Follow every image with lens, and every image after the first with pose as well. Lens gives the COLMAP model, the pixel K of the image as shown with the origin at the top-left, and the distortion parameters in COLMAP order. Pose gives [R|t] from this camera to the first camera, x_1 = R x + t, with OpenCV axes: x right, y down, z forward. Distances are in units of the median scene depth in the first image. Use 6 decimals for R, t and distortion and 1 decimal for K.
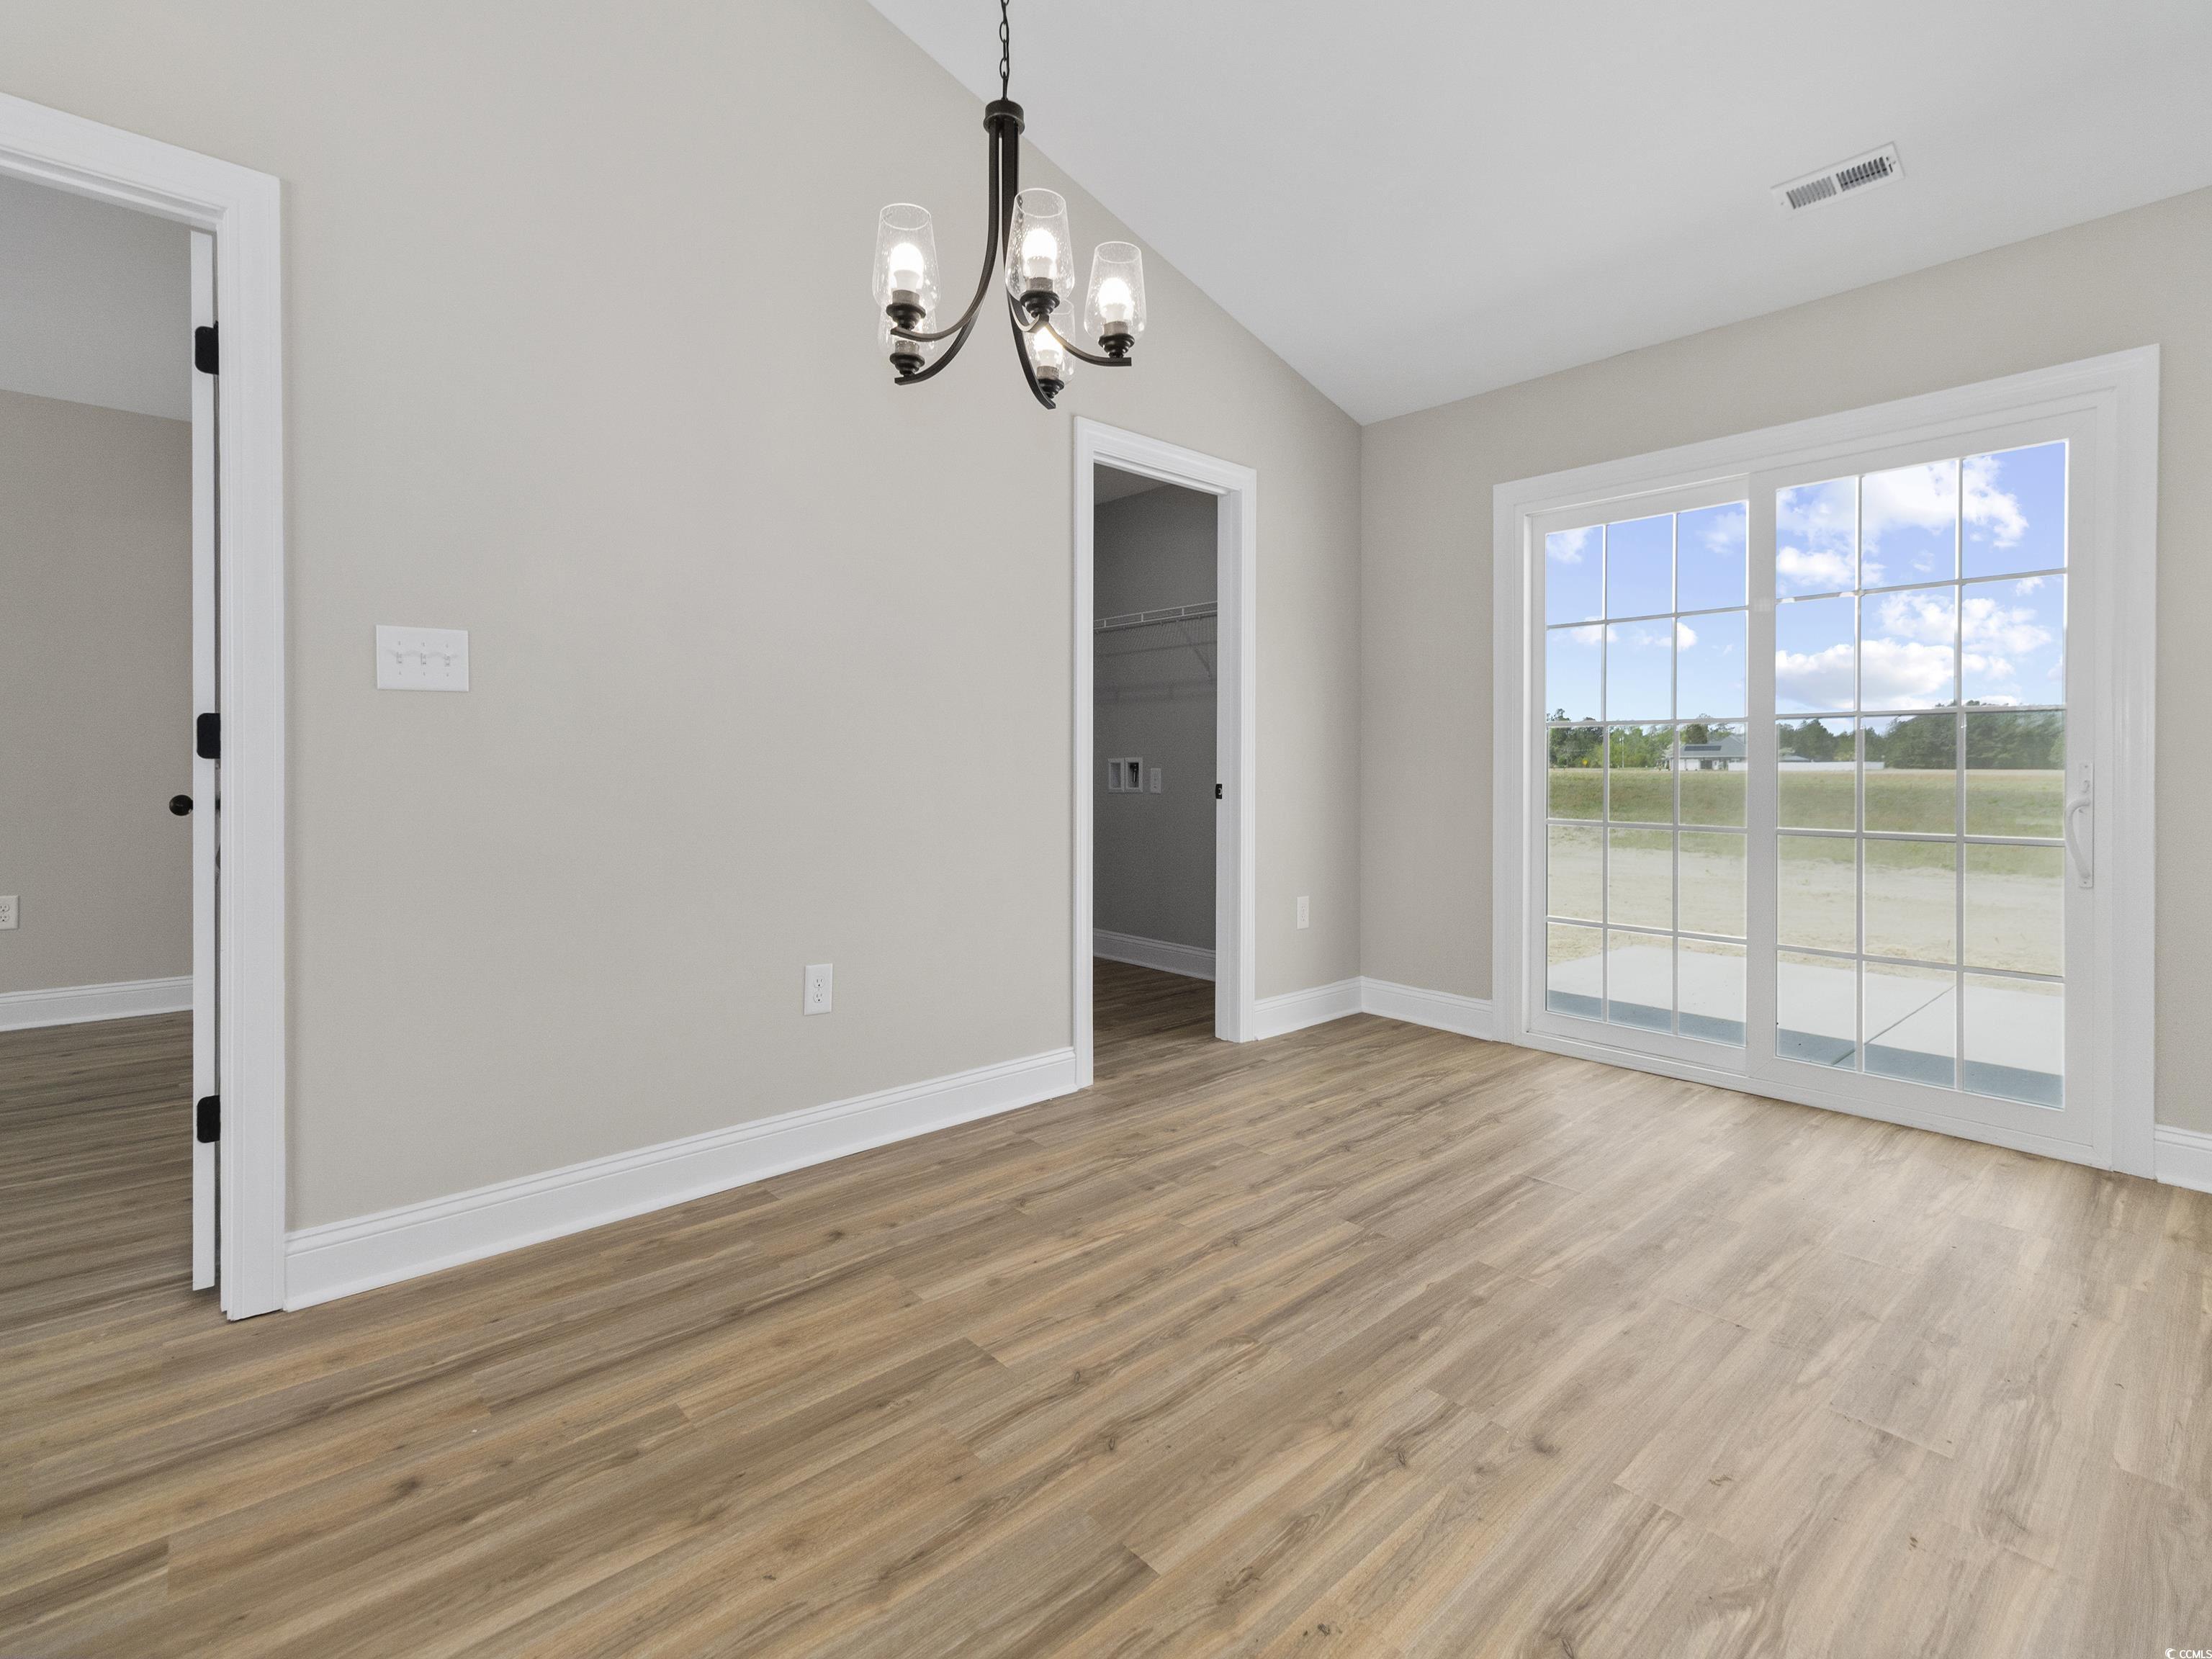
lens RADIAL K [[1027.4, 0, 1109.8], [0, 1027.4, 774.7], [0, 0, 1]] dist [0.001453, 0.000956]
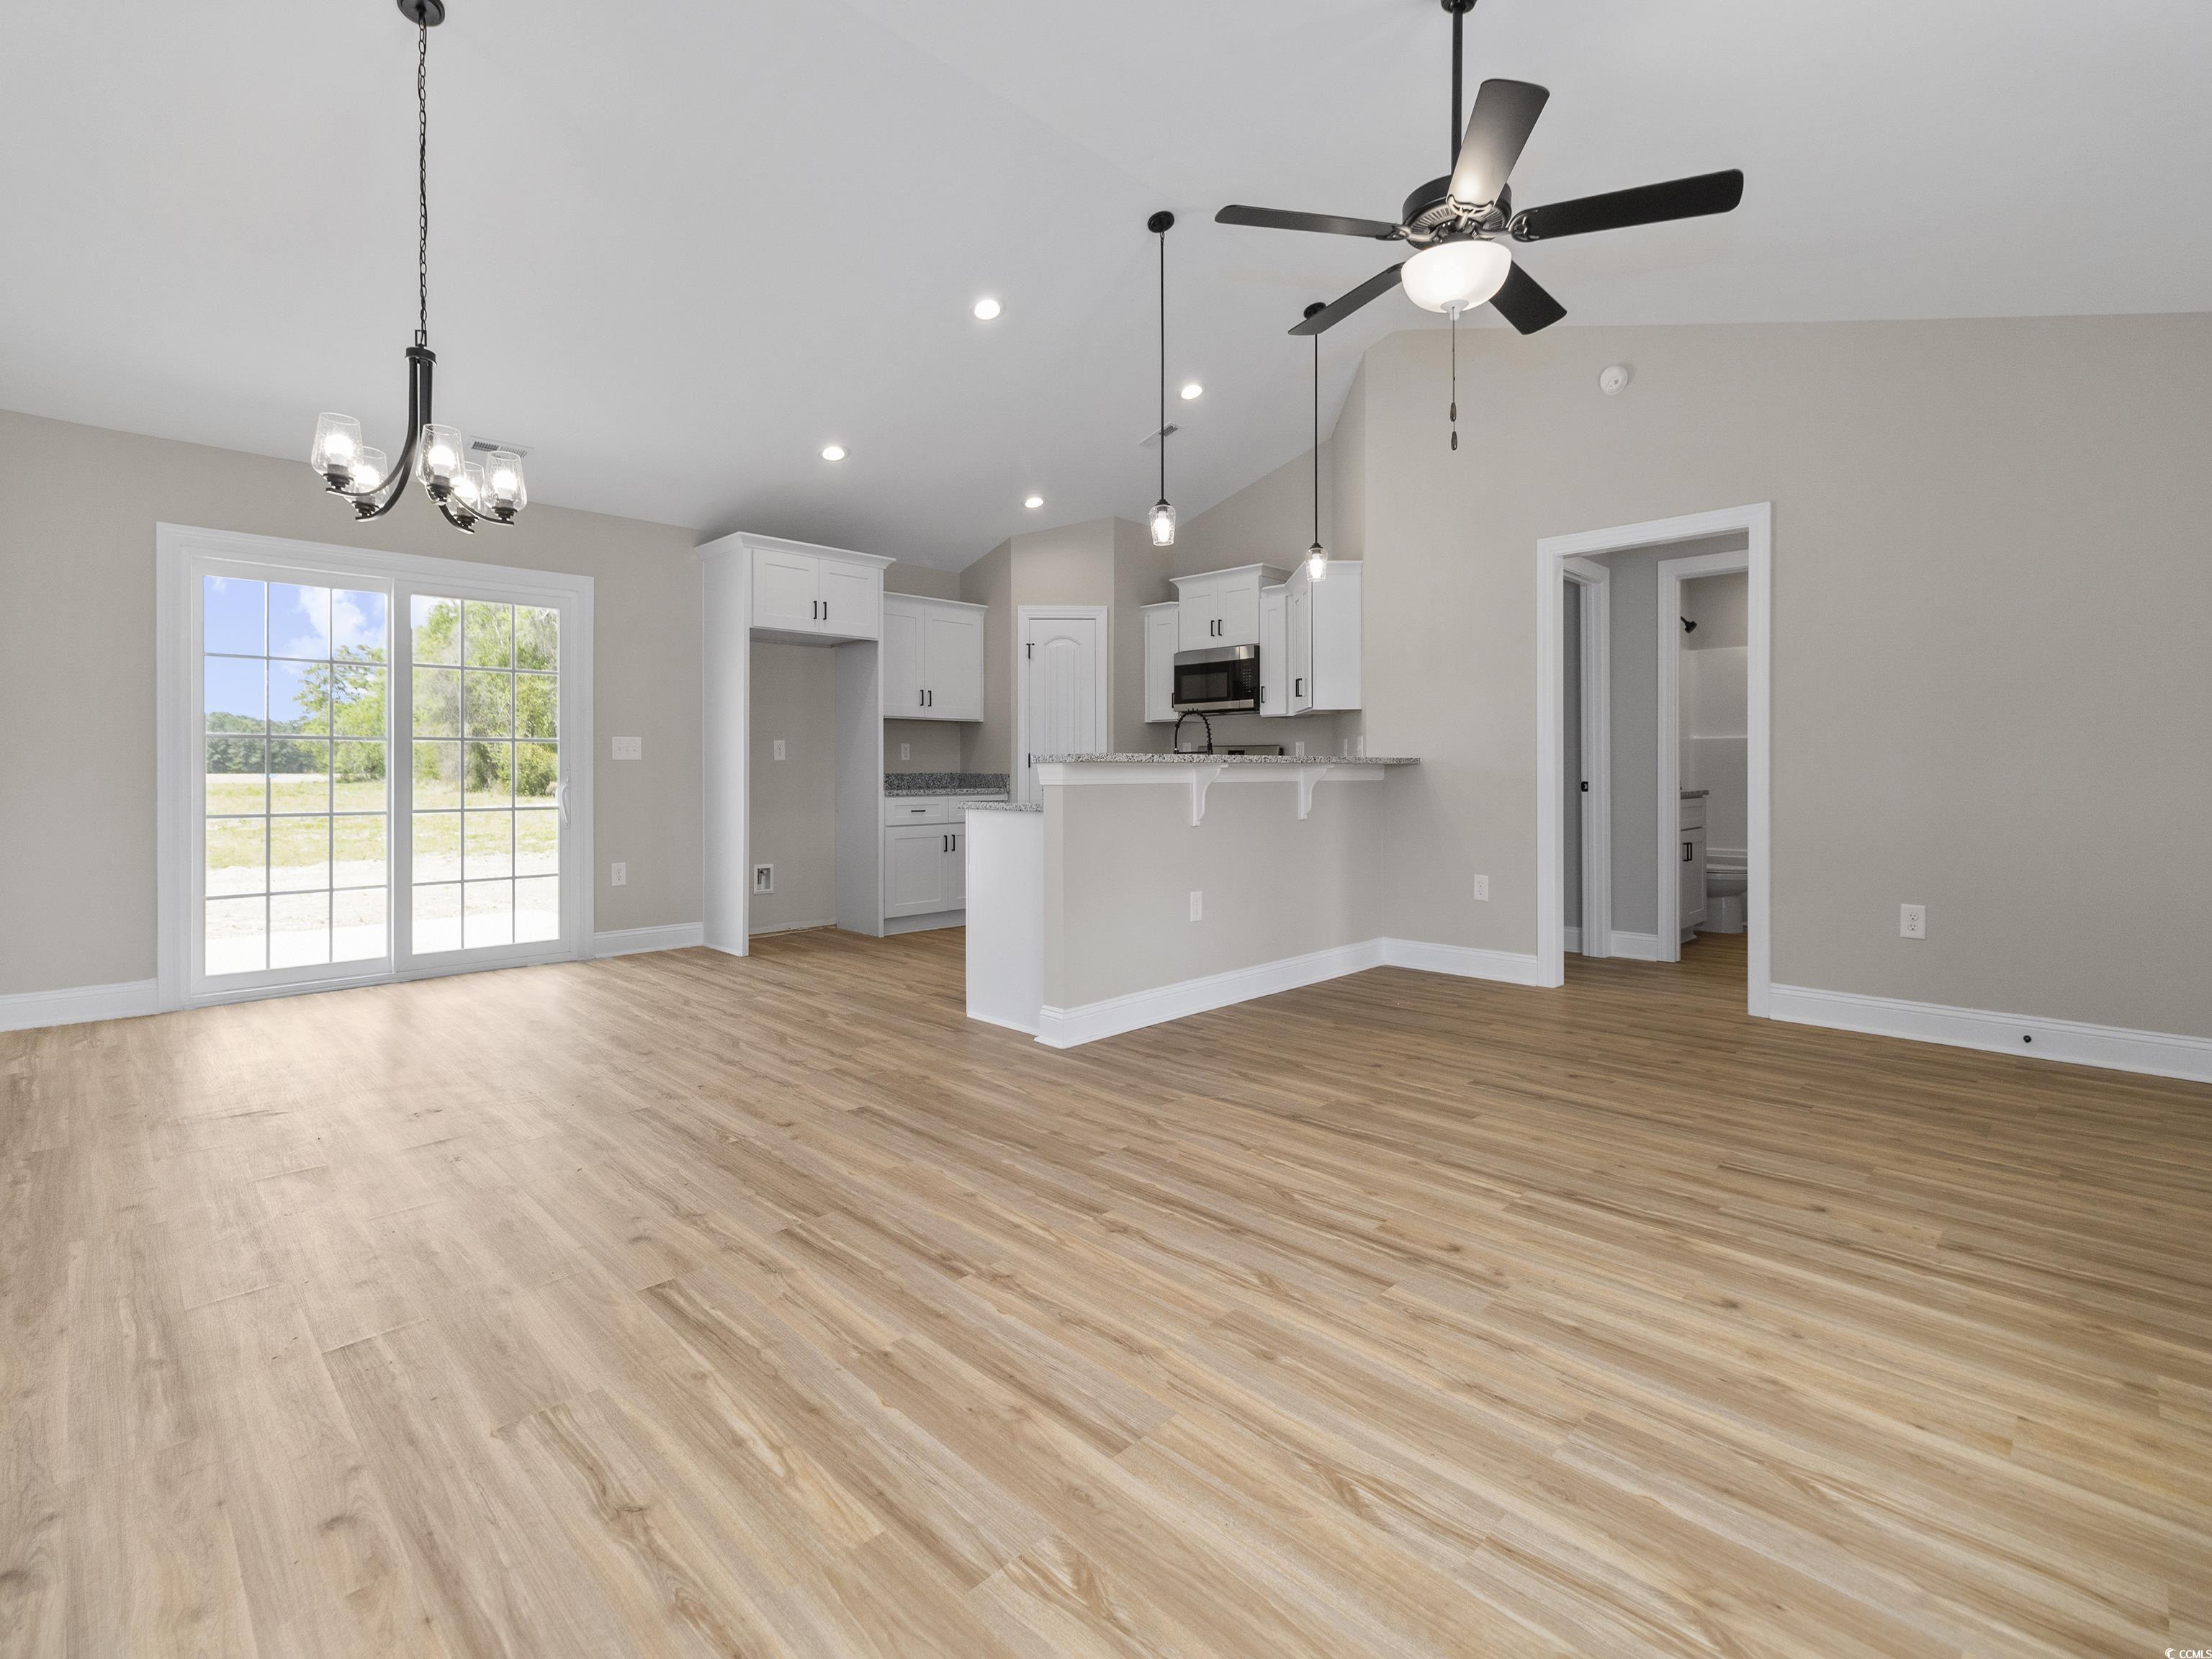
lens RADIAL K [[1027.4, 0, 1113.5], [0, 1027.4, 773.1], [0, 0, 1]] dist [0.001453, 0.000956]
pose [[-0.061930, -0.007055, 0.998056, -1.269327], [0.010451, 0.999916, 0.007717, -0.004179], [-0.998026, 0.010908, -0.061851, 0.032286]]
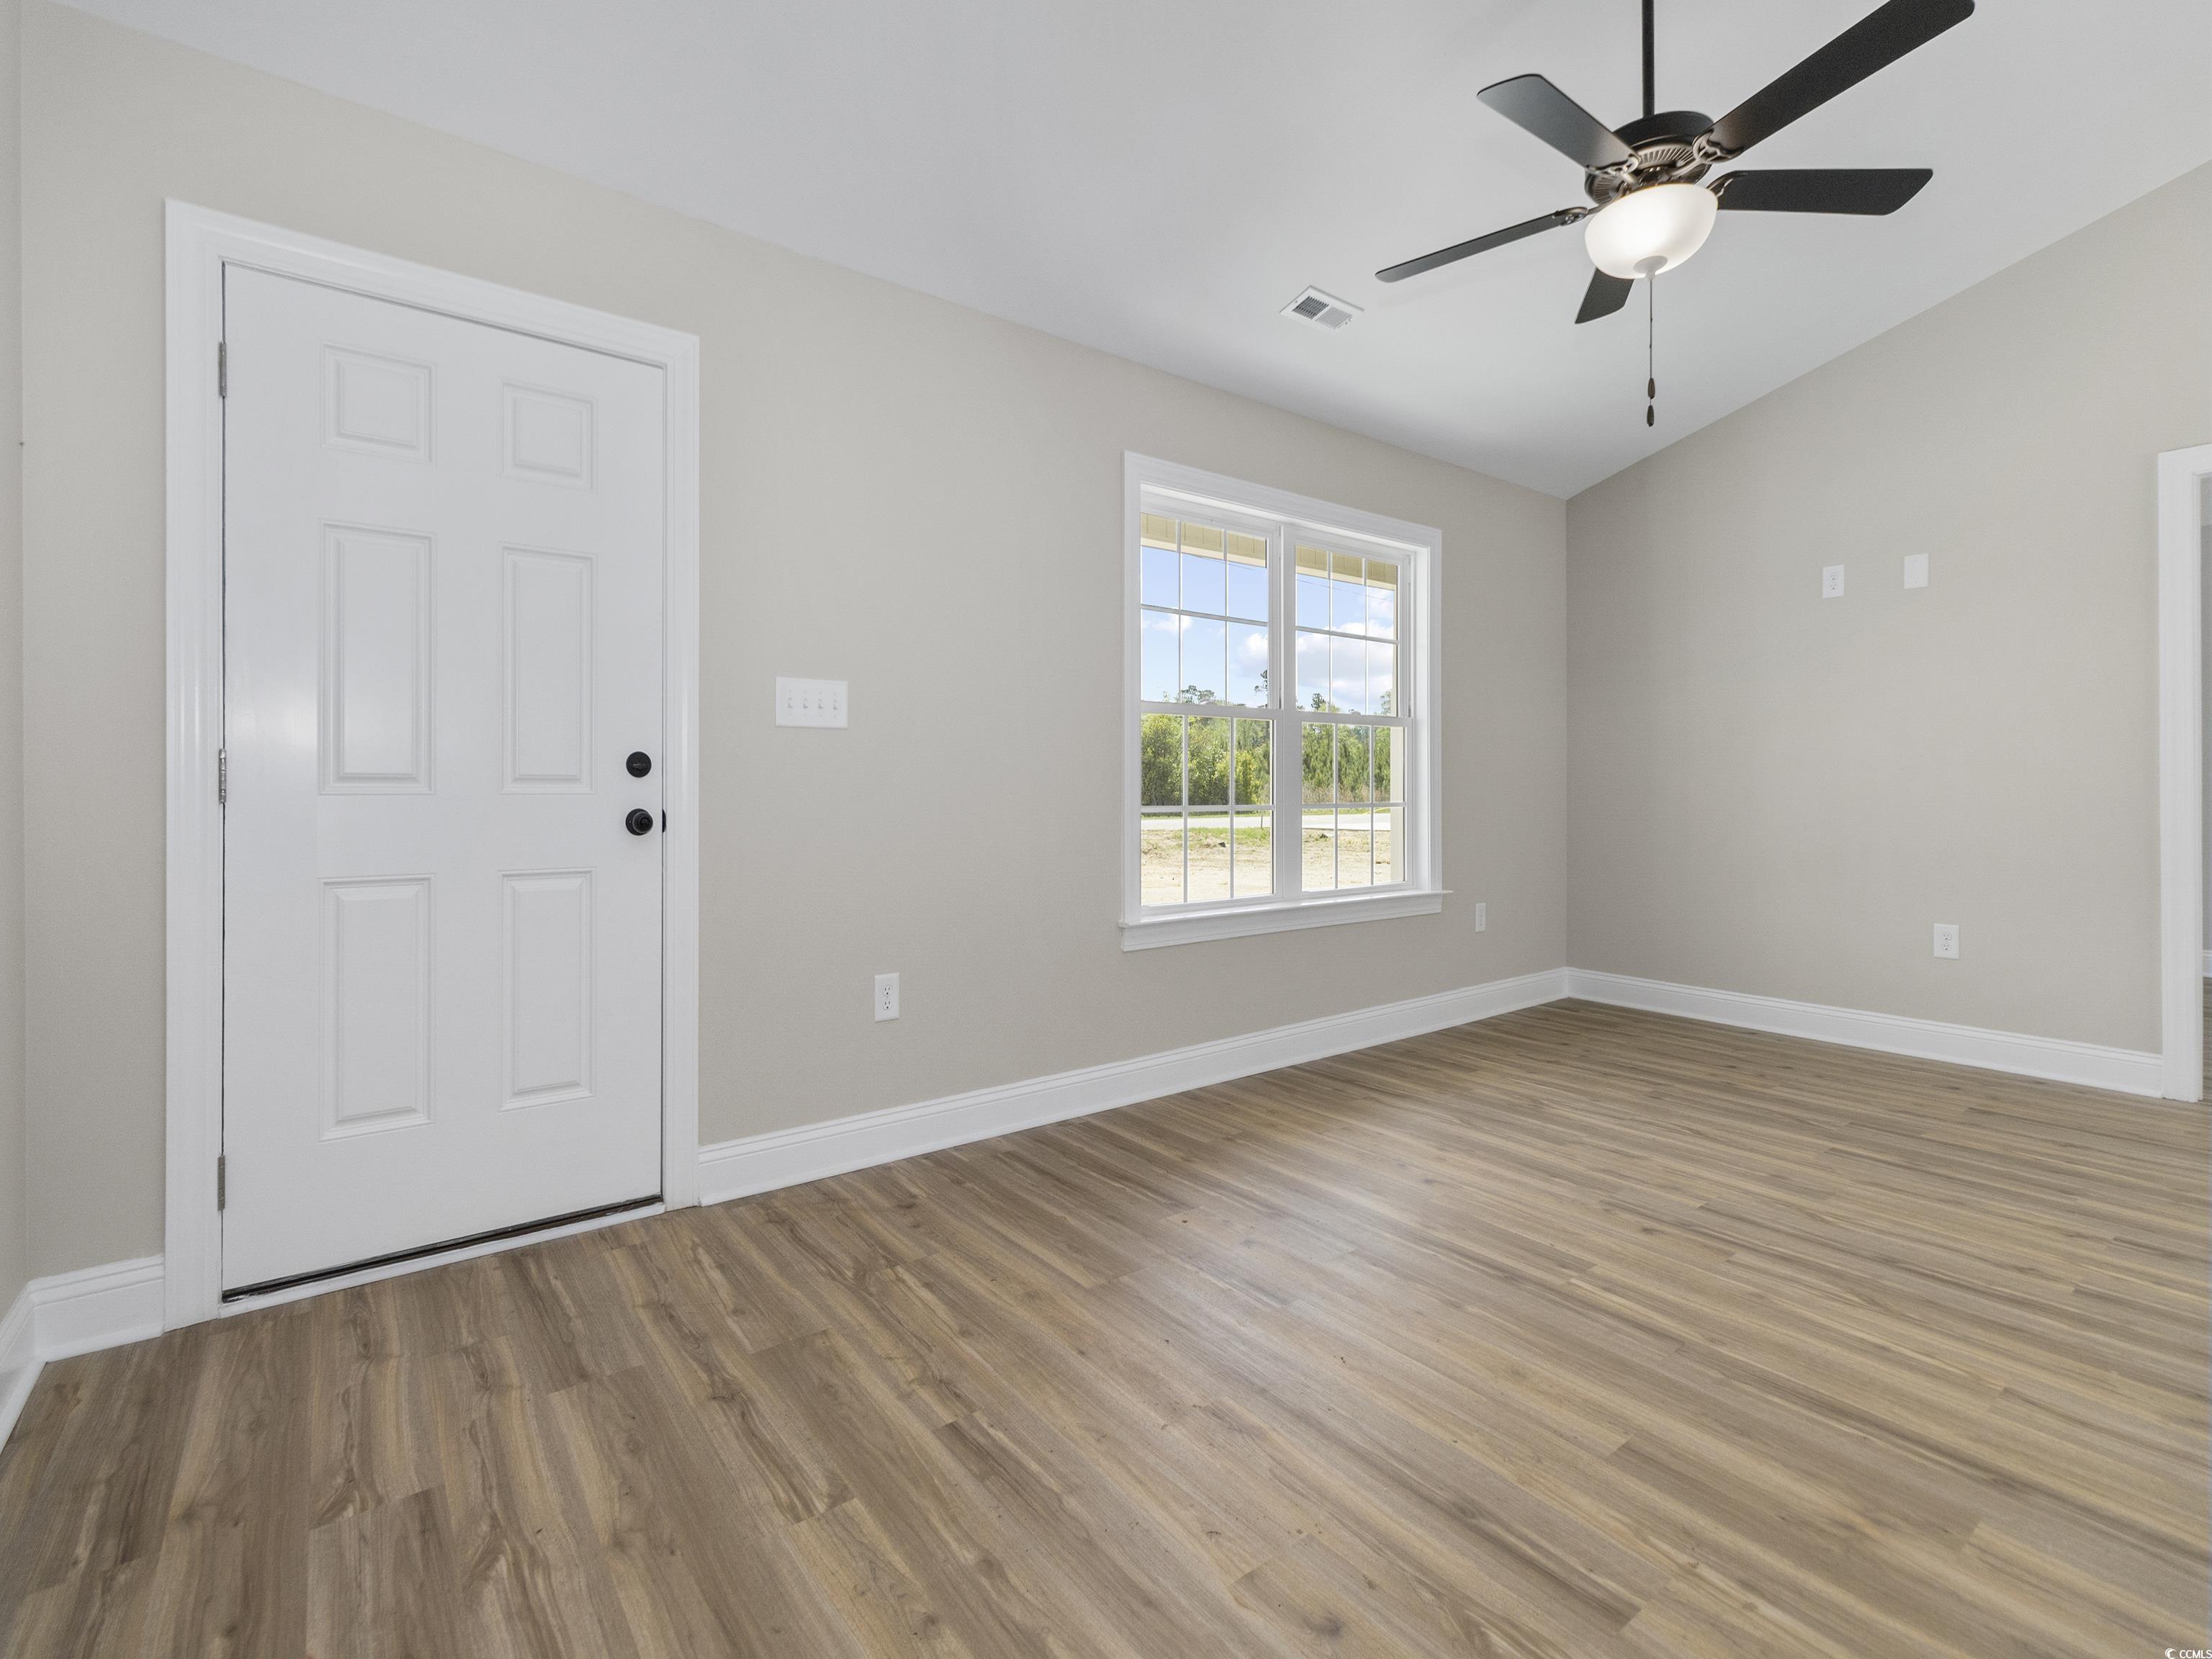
lens RADIAL K [[1027.4, 0, 1110.6], [0, 1027.4, 794.2], [0, 0, 1]] dist [0.001453, 0.000956]
pose [[-0.075827, 0.003452, -0.997115, 0.575774], [-0.010141, 0.999940, 0.004233, 0.011668], [0.997069, 0.010433, -0.075787, -0.738396]]
